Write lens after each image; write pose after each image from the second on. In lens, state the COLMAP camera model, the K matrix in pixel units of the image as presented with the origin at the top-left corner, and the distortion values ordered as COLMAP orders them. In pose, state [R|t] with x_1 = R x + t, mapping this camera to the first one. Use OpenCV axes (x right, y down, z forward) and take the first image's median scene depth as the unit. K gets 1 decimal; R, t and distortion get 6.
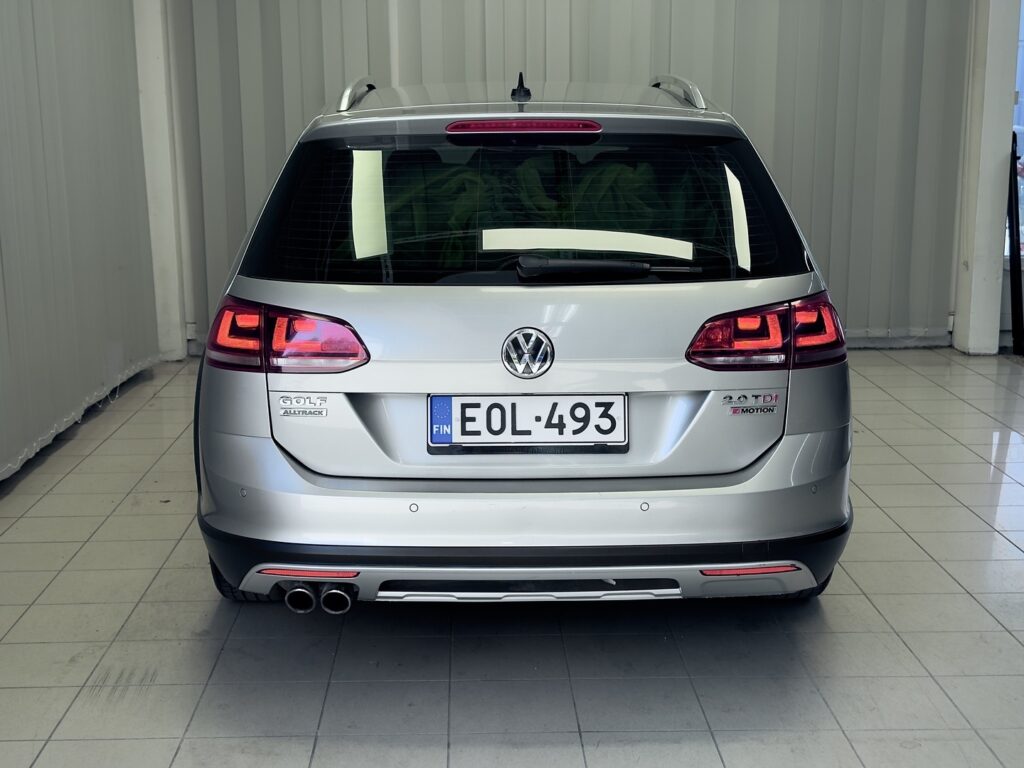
lens RADIAL K [[1430.6, 0, 512.0], [0, 1430.6, 384.0], [0, 0, 1]] dist [0.201611, -0.582433]
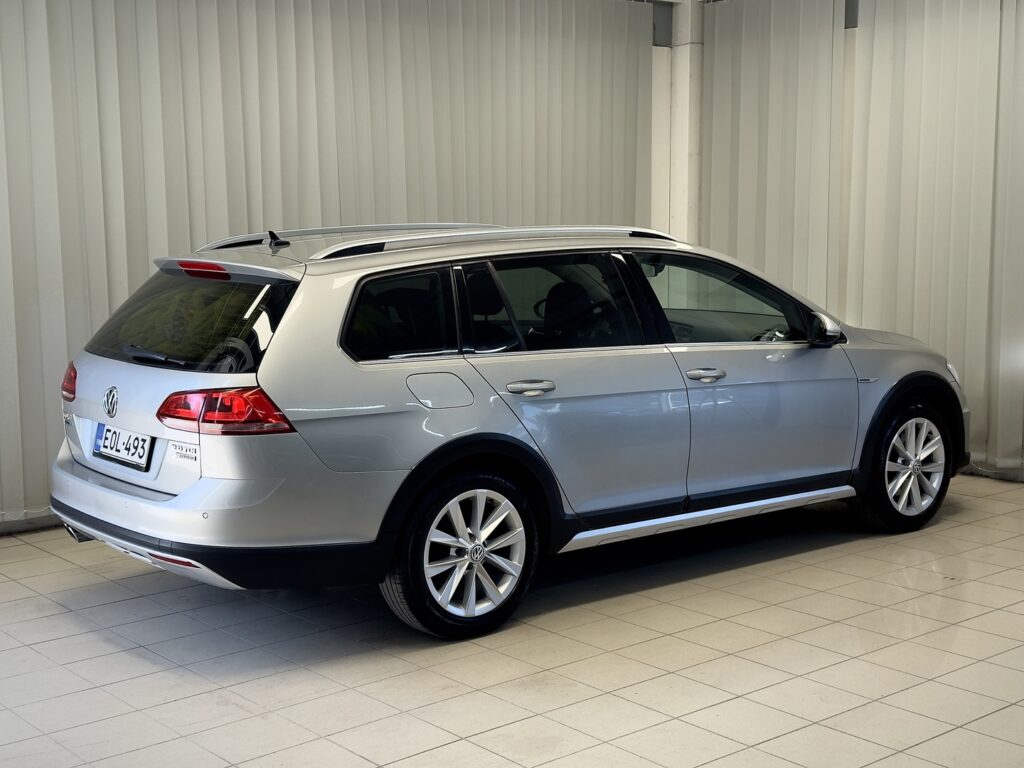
lens RADIAL K [[1430.6, 0, 512.0], [0, 1430.6, 384.0], [0, 0, 1]] dist [0.201611, -0.582433]
pose [[0.626390, 0.102074, -0.772798, 1.569654], [-0.143742, 0.989514, 0.014189, -0.130575], [0.766142, 0.102195, 0.634494, 0.281427]]
